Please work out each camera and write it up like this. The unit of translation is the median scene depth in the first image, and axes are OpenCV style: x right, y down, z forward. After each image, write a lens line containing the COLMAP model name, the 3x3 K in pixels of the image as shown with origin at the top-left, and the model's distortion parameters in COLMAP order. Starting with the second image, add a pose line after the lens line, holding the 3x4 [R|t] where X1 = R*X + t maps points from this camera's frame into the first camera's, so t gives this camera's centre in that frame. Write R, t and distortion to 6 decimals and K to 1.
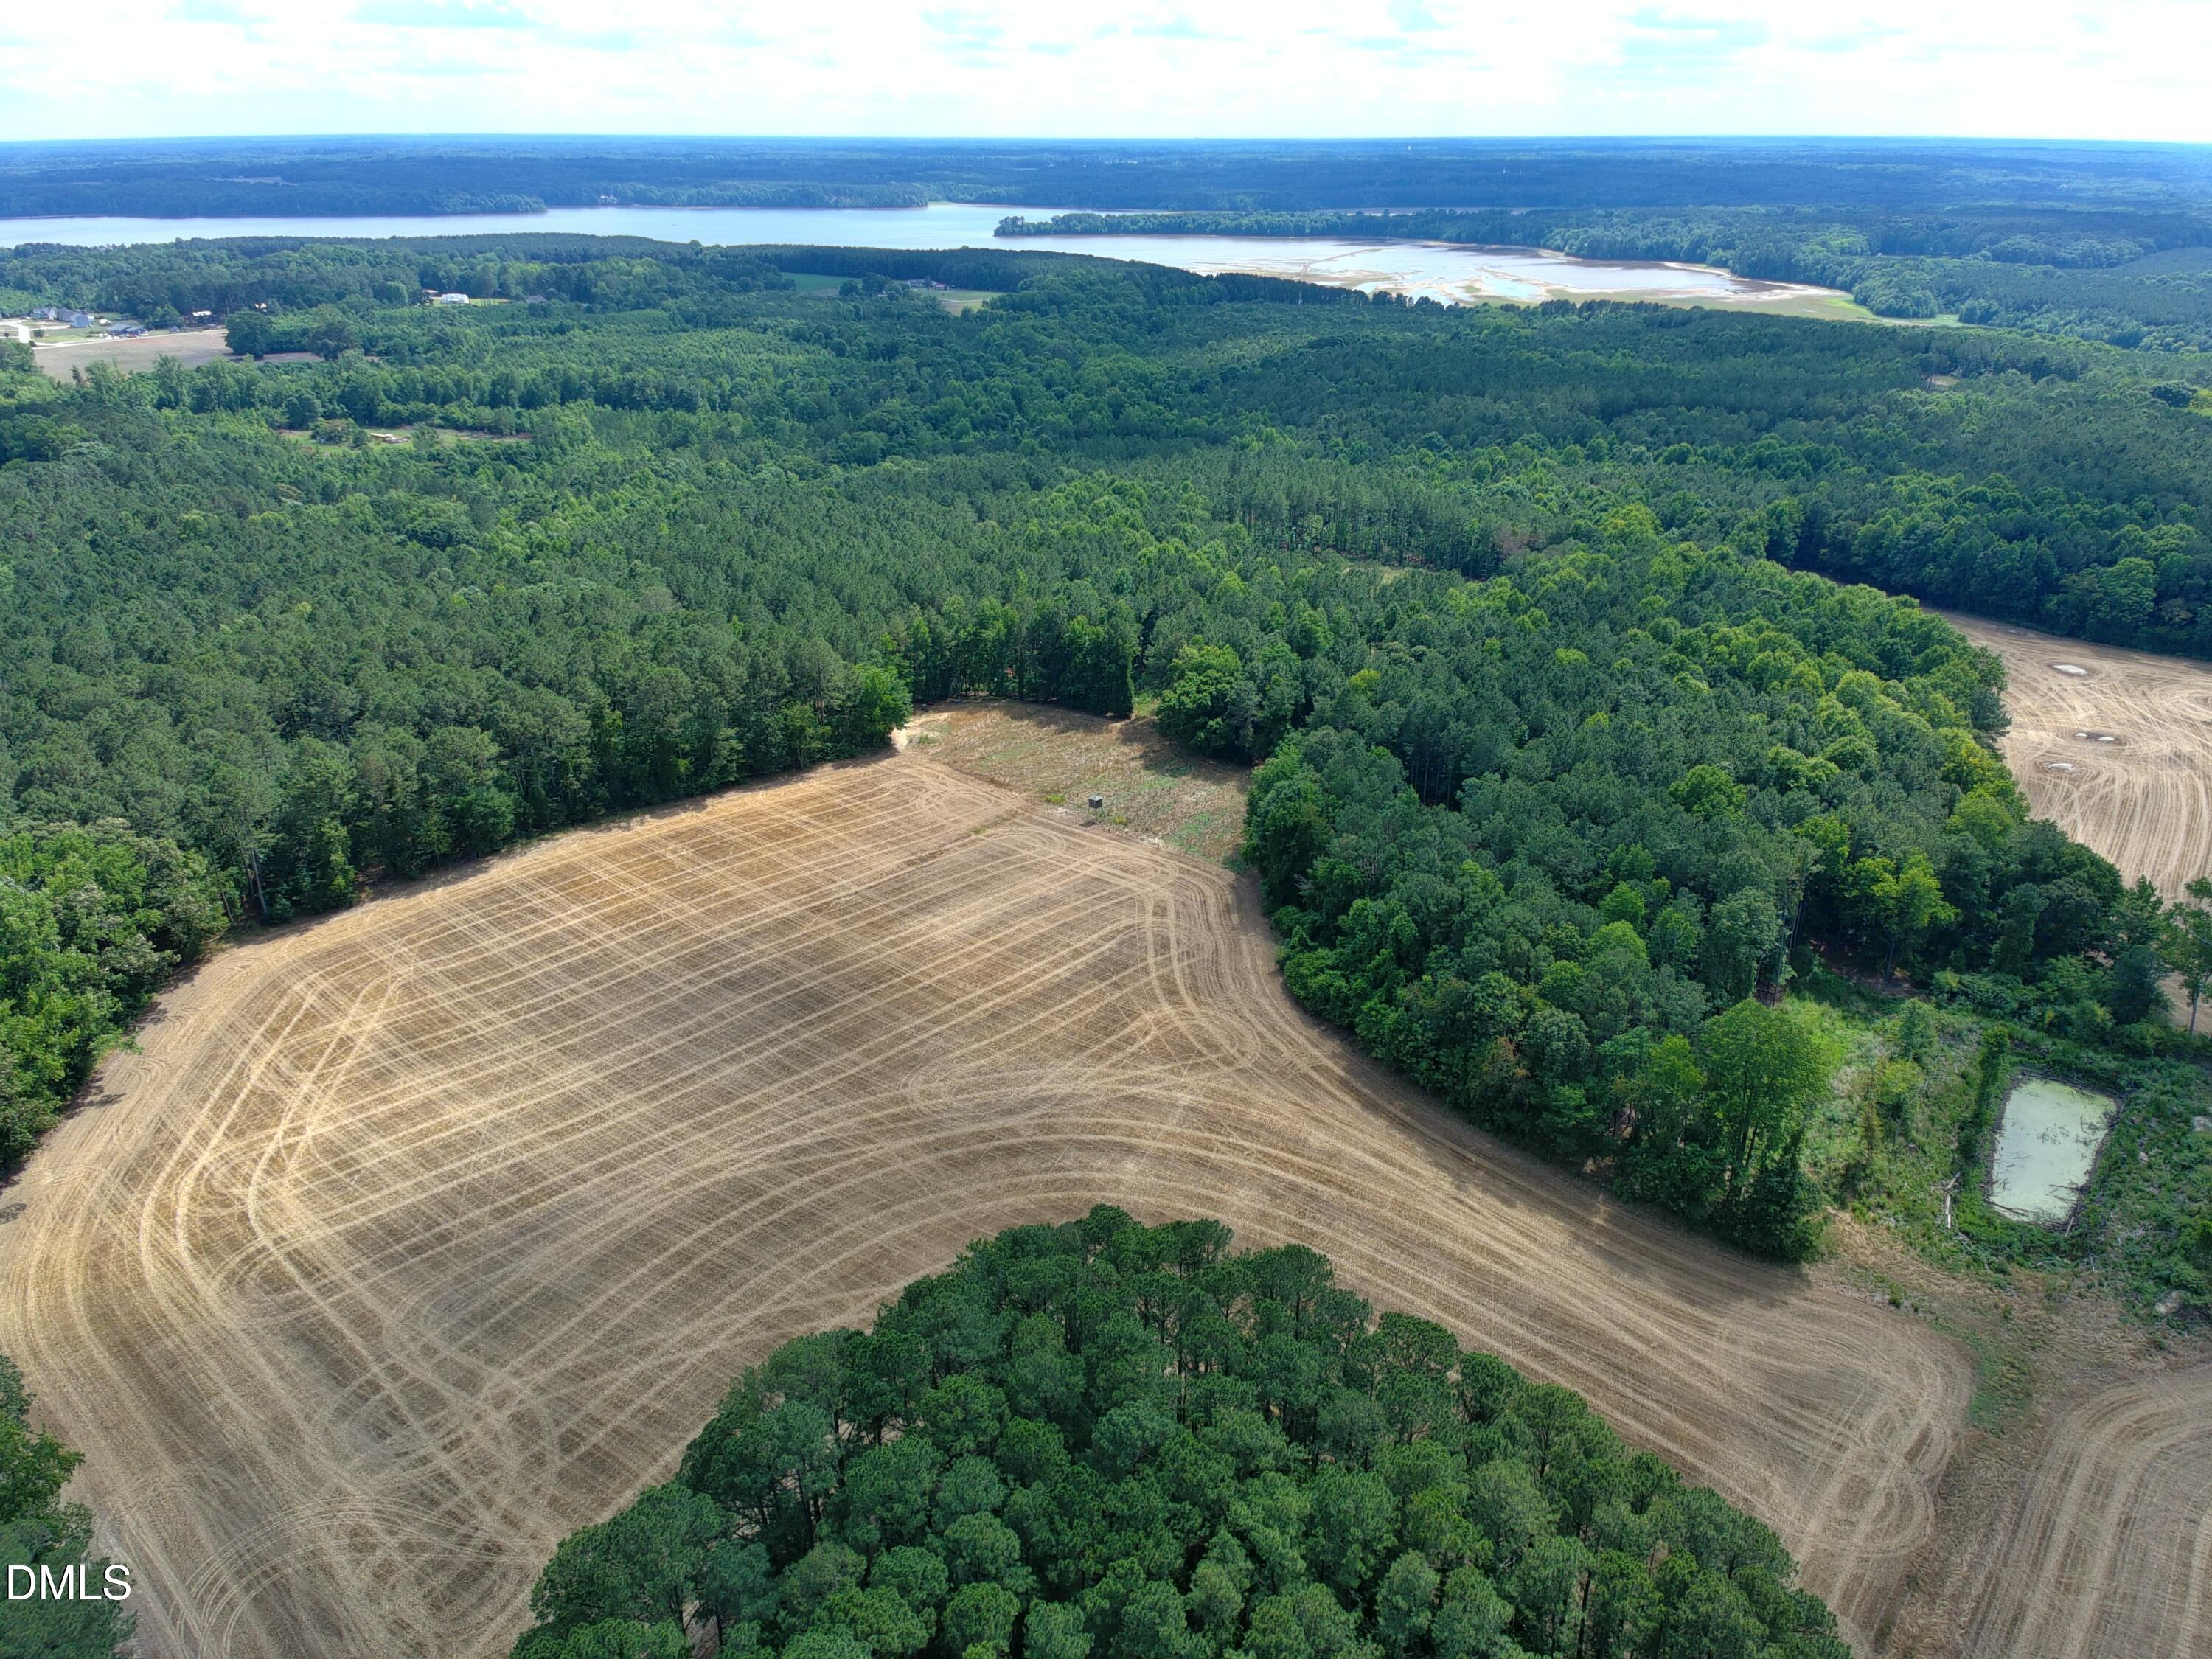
lens RADIAL K [[1567.1, 0, 1129.7], [0, 1567.1, 820.2], [0, 0, 1]] dist [0.152563, -0.193571]
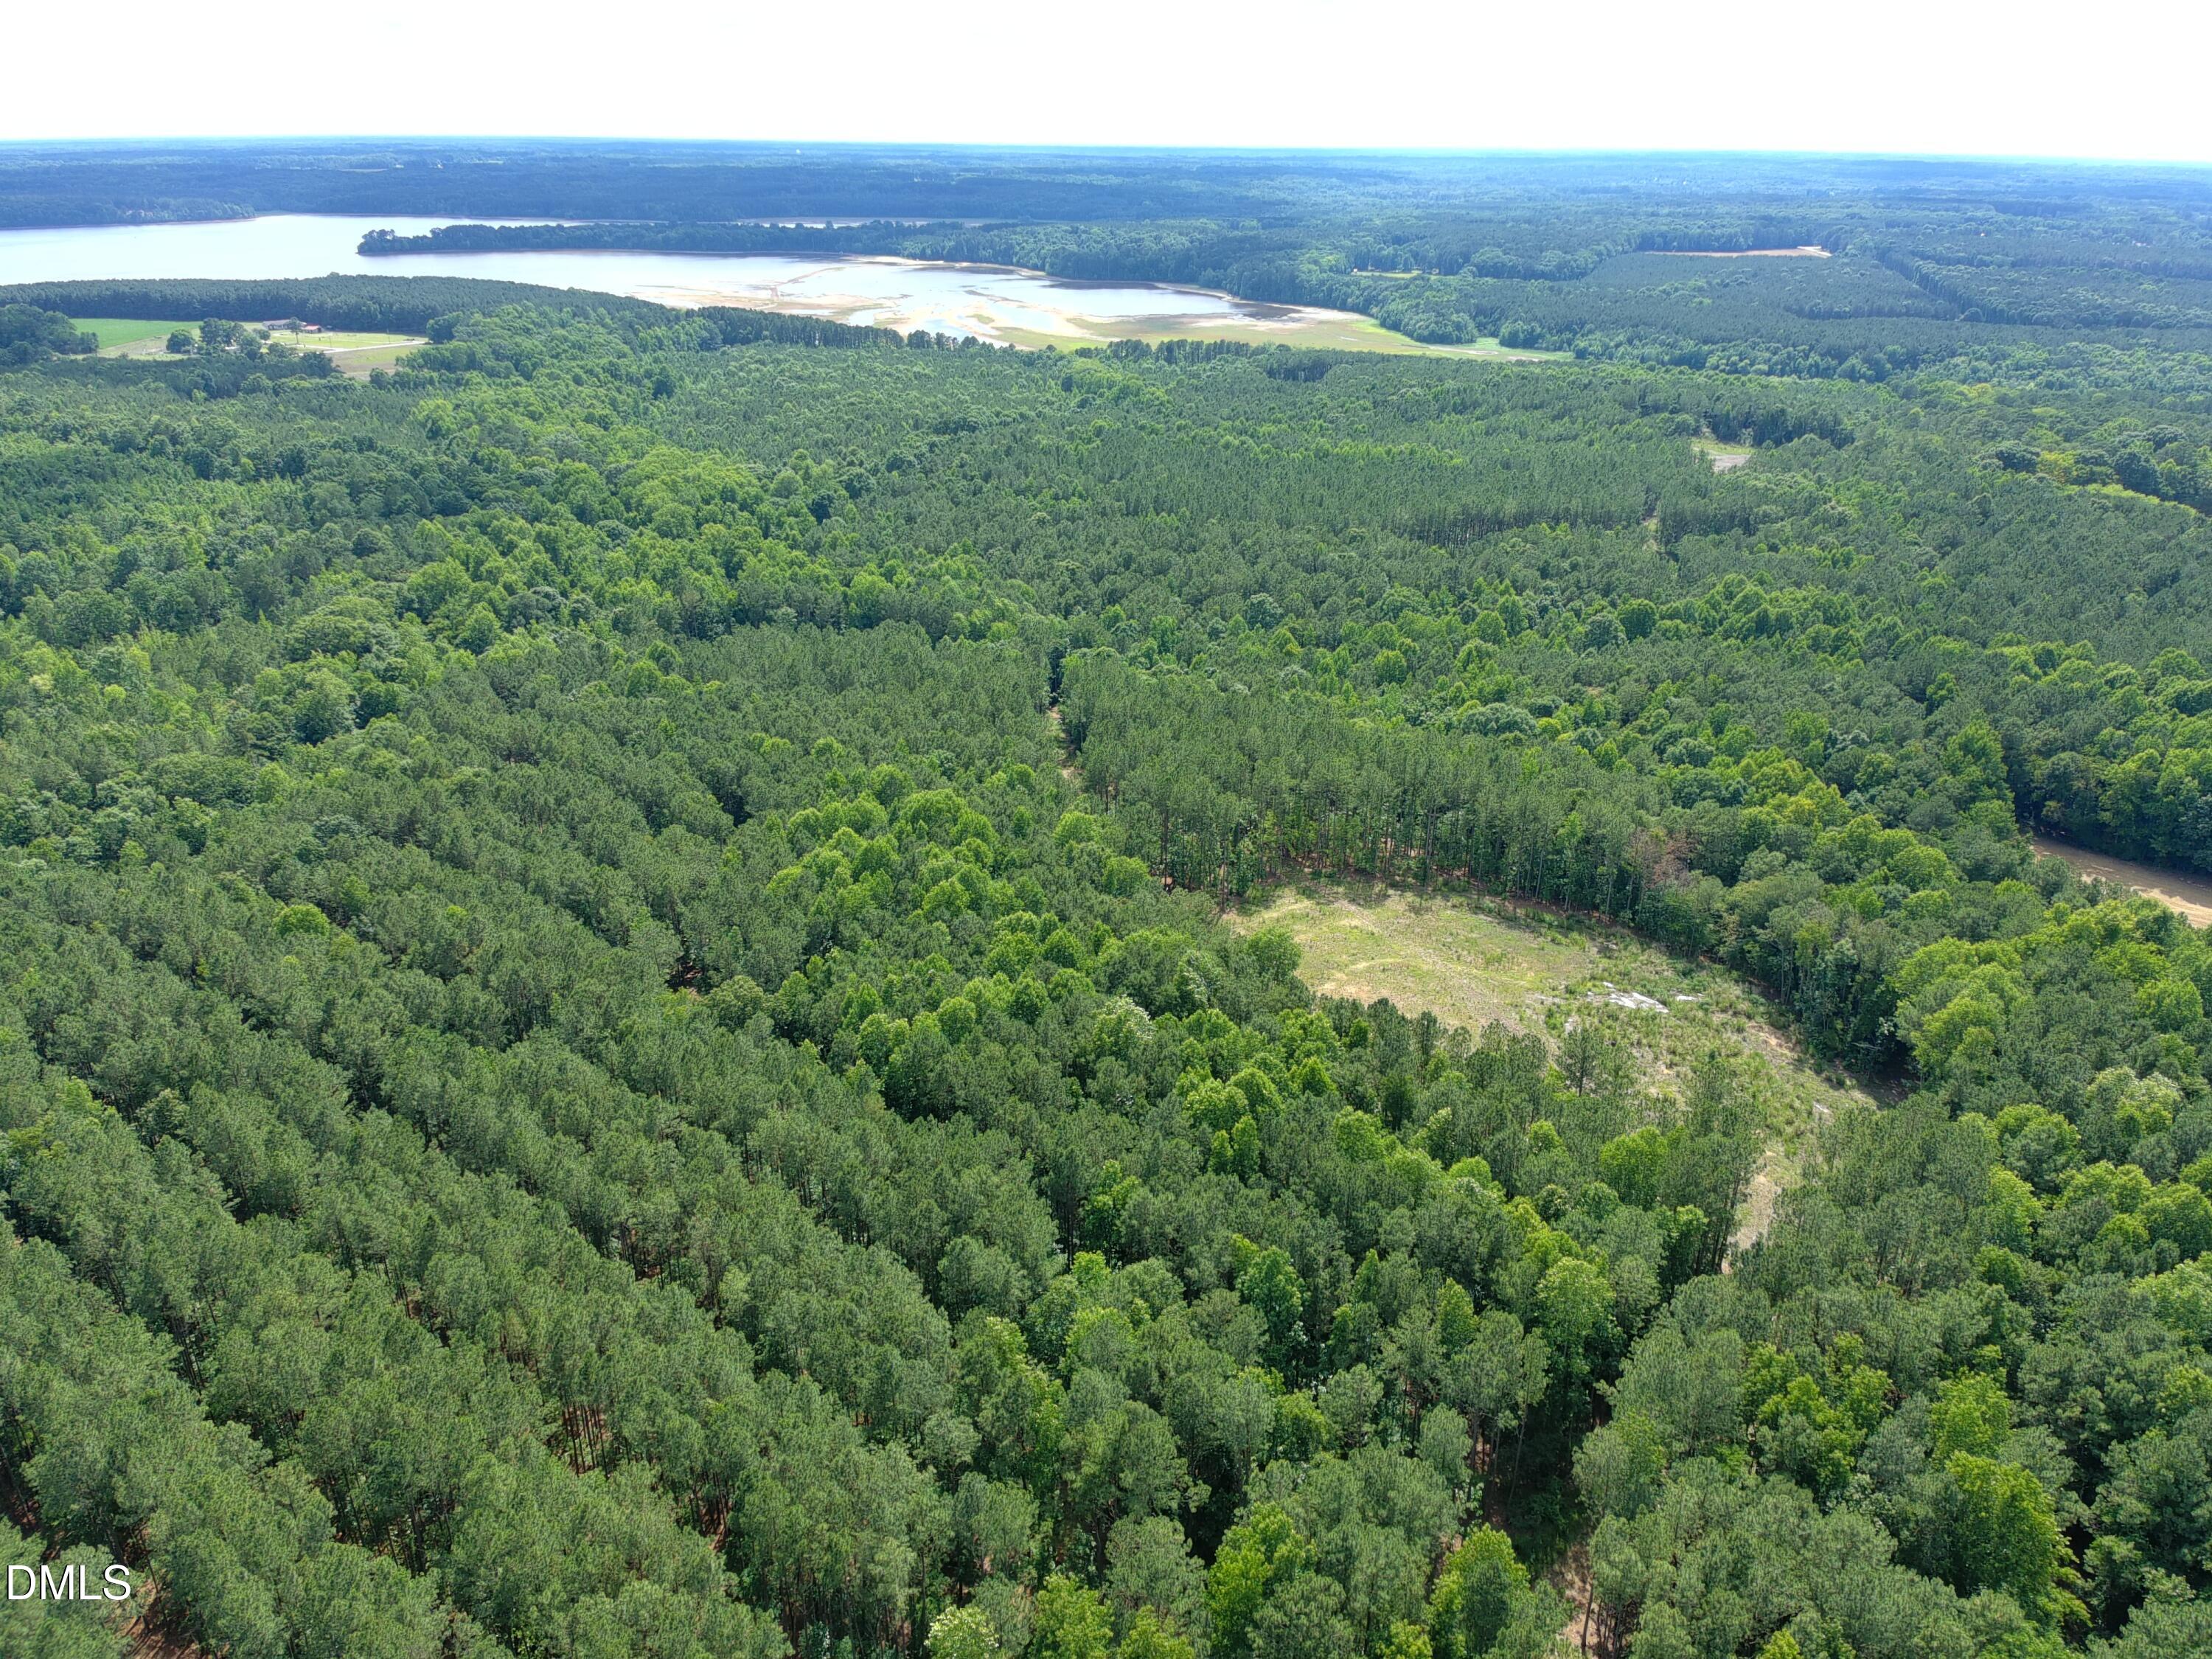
lens RADIAL K [[1567.1, 0, 1125.2], [0, 1567.1, 813.2], [0, 0, 1]] dist [0.152563, -0.193571]
pose [[0.936465, -0.132804, 0.324648, -0.172196], [0.134532, 0.990760, 0.017225, -0.319364], [-0.323935, 0.027545, 0.945678, 0.727489]]
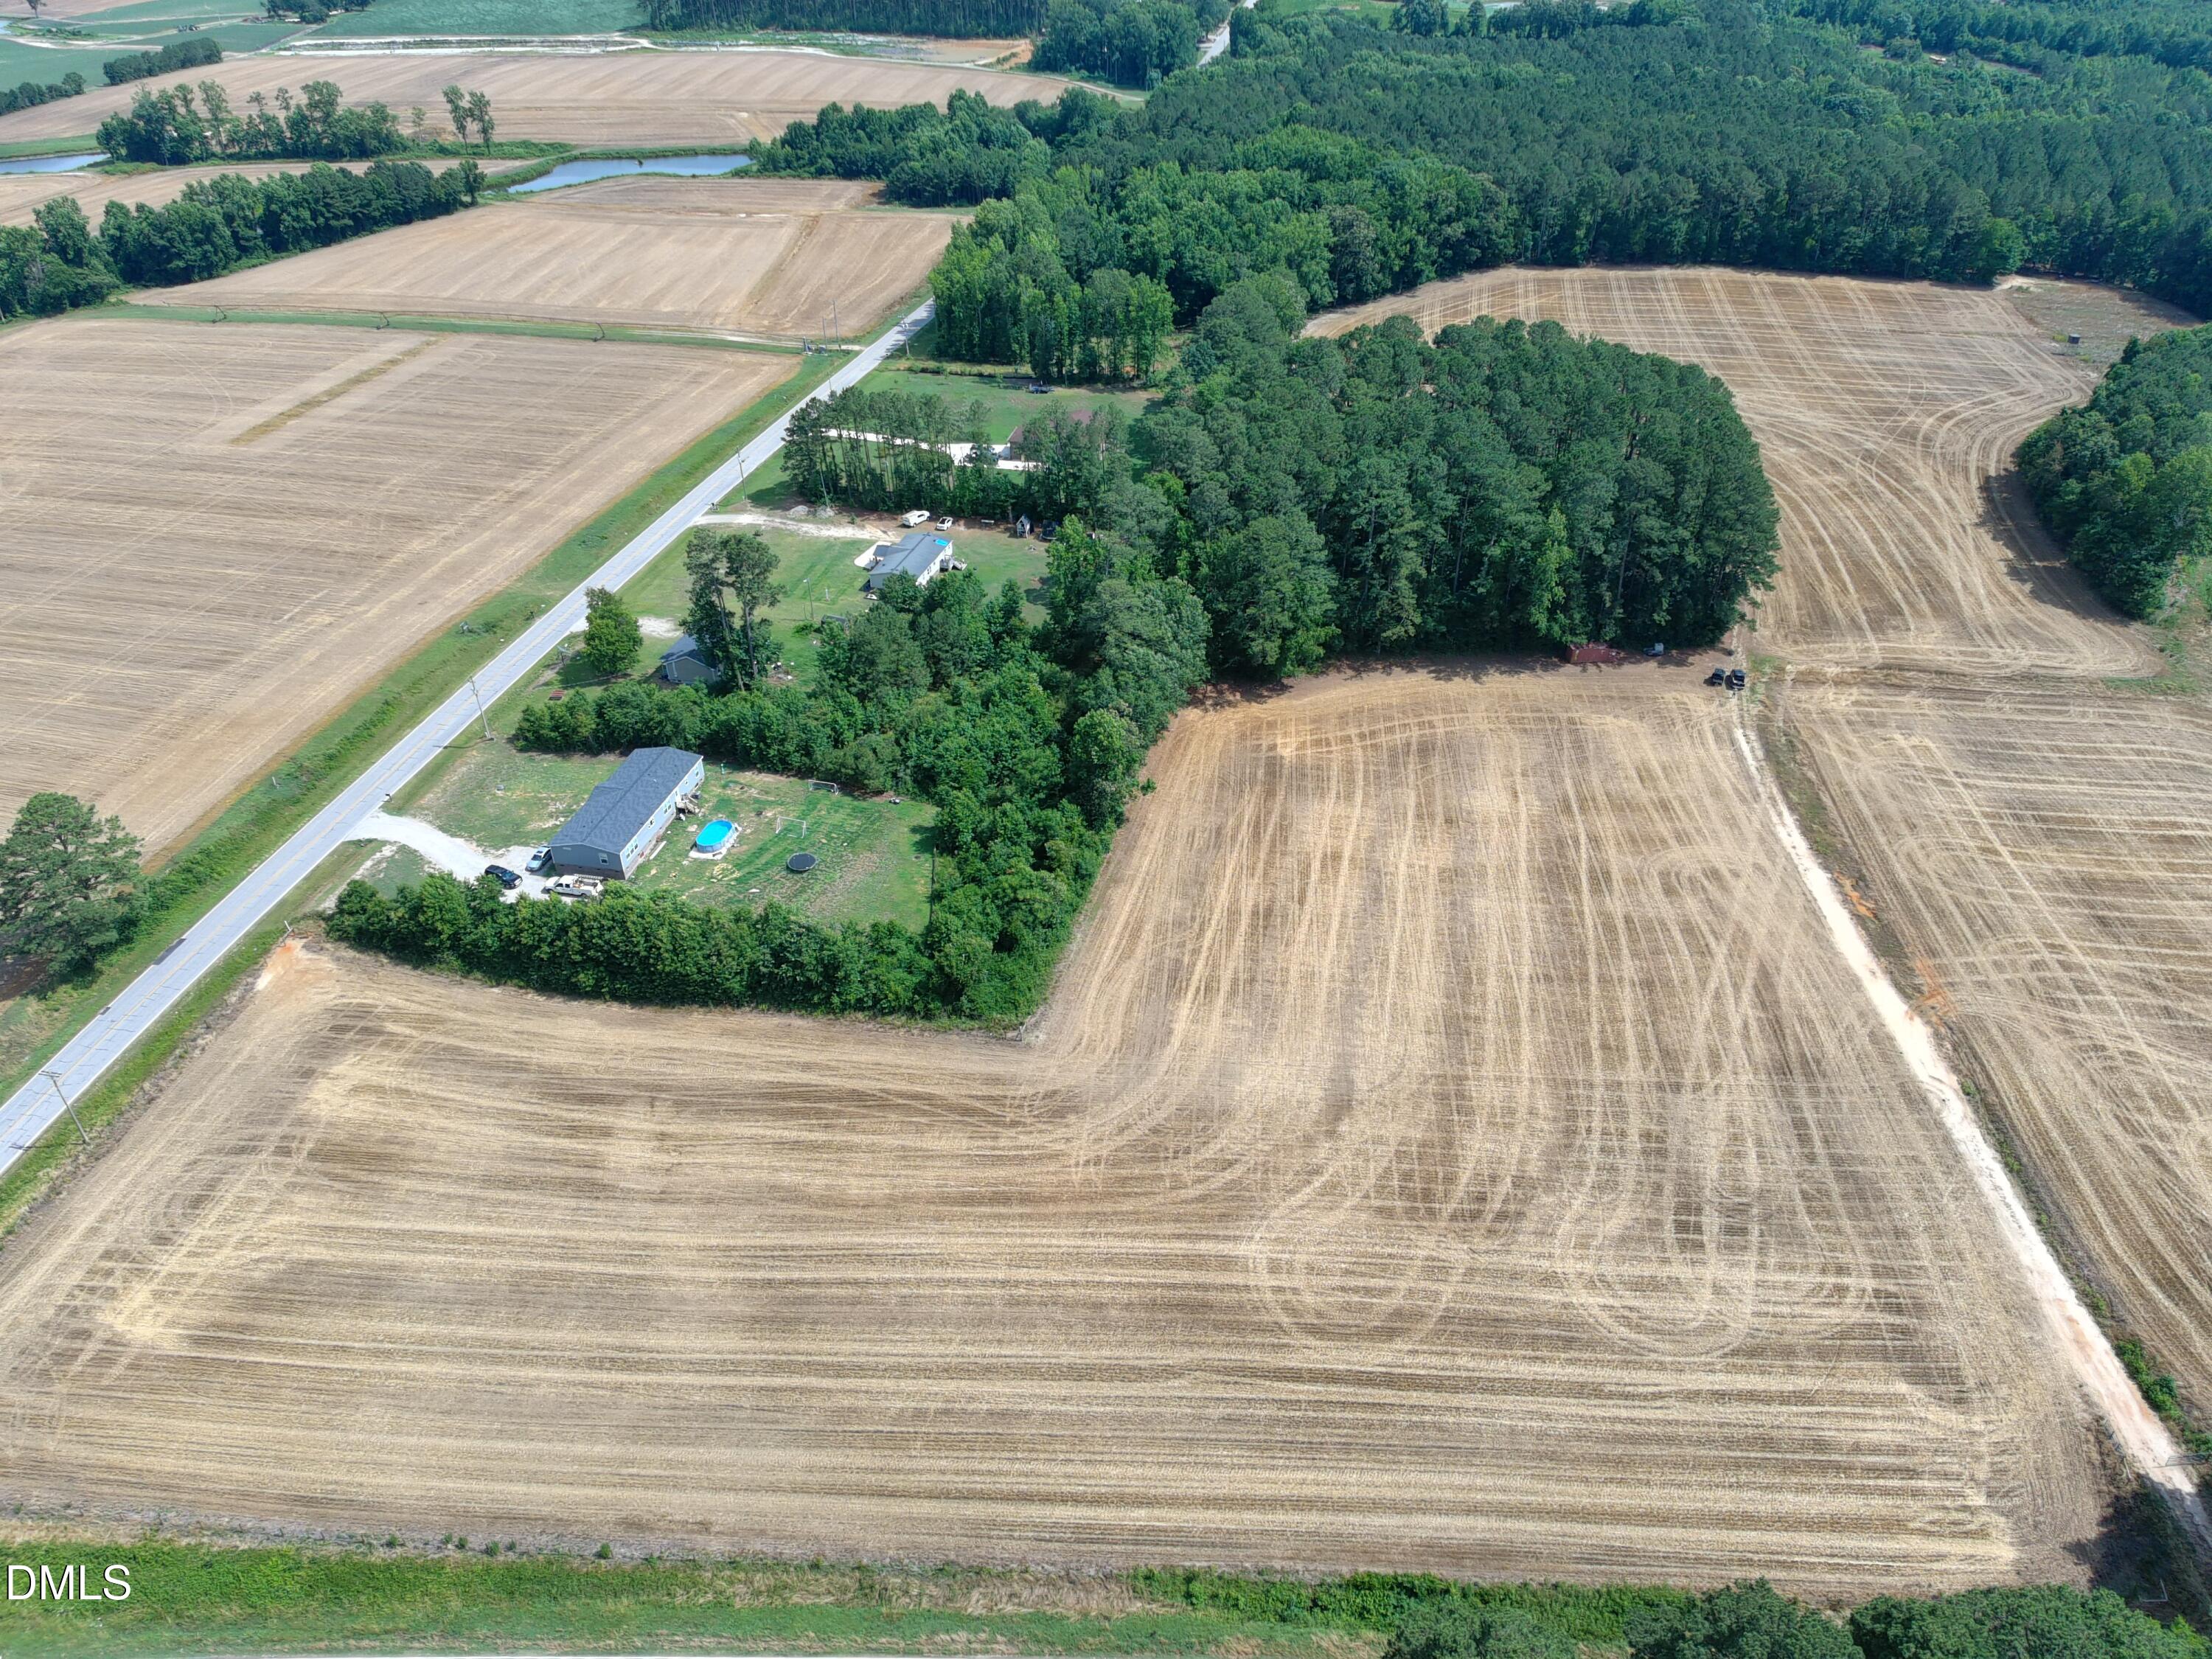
lens RADIAL K [[1567.1, 0, 1117.8], [0, 1567.1, 812.7], [0, 0, 1]] dist [0.152563, -0.193571]
pose [[0.551791, 0.453889, -0.699651, 0.552514], [-0.329344, 0.889335, 0.317201, 0.147204], [0.766198, 0.055398, 0.640212, -0.350791]]
